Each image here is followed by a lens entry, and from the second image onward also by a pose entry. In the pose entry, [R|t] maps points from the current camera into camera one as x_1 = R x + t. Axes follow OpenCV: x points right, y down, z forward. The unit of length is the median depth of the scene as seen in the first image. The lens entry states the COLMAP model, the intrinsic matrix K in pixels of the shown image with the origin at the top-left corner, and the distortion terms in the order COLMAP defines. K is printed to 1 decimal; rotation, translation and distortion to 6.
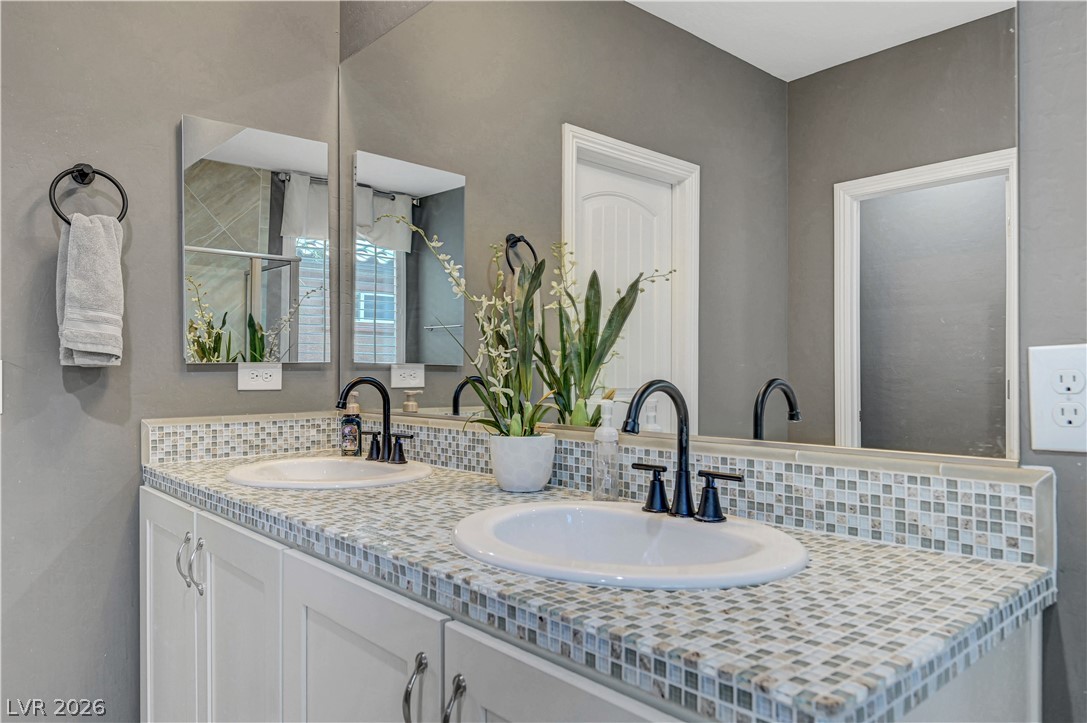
lens RADIAL K [[733.6, 0, 543.5], [0, 733.6, 361.5], [0, 0, 1]] dist [-0.005580, -0.002174]
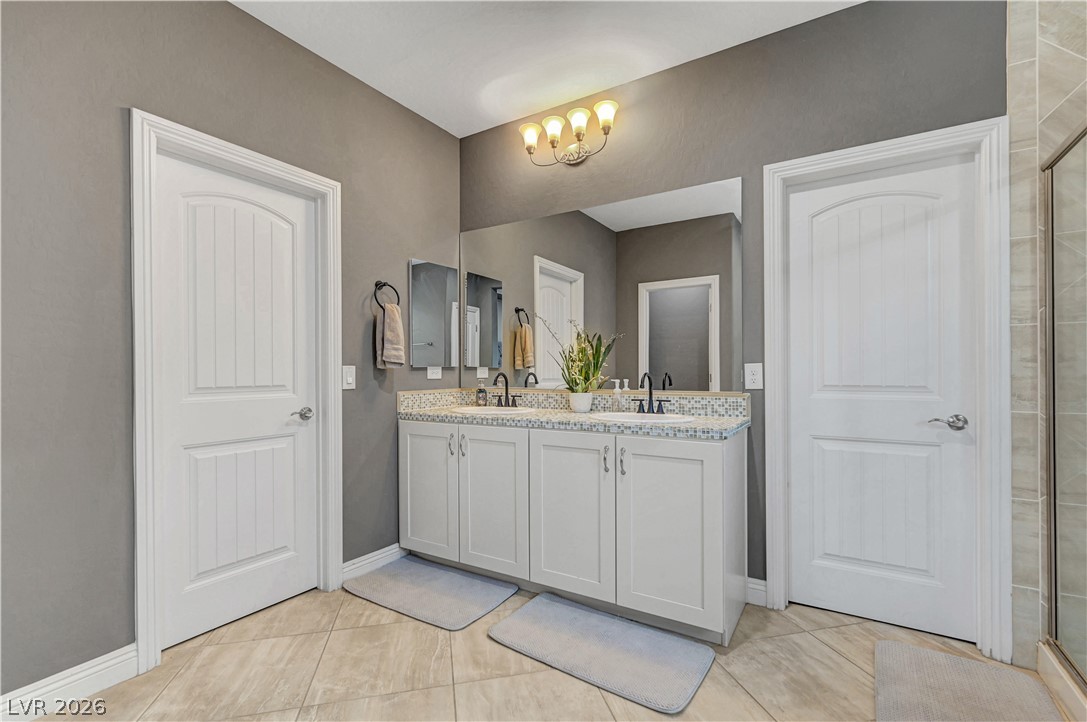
lens RADIAL K [[491.6, 0, 545.2], [0, 491.6, 370.1], [0, 0, 1]] dist [0.000946, 0.000203]
pose [[0.957982, -0.000051, 0.286827, -0.923364], [-0.003029, 0.999942, 0.010292, -0.008226], [-0.286811, -0.010728, 0.957927, -1.013319]]
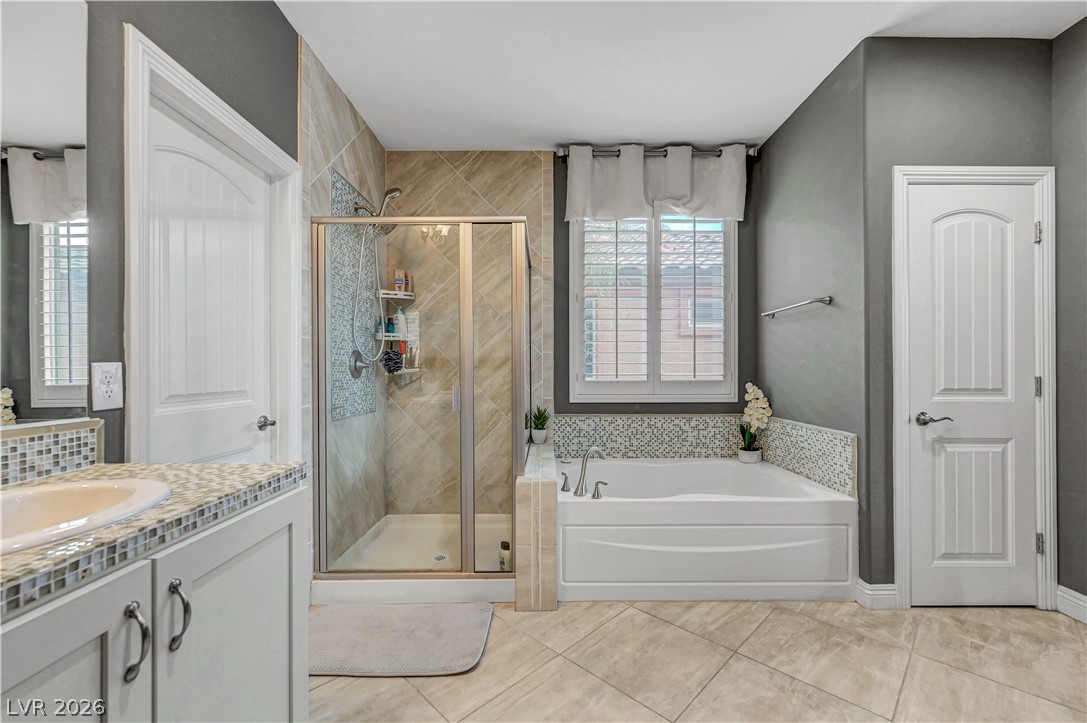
lens RADIAL K [[445.1, 0, 550.4], [0, 445.1, 367.3], [0, 0, 1]] dist [0.001274, 0.000291]
pose [[-0.752857, 0.009485, 0.658116, -0.941228], [-0.001967, 0.999859, -0.016660, 0.008128], [-0.658181, -0.013837, -0.752732, 0.865424]]
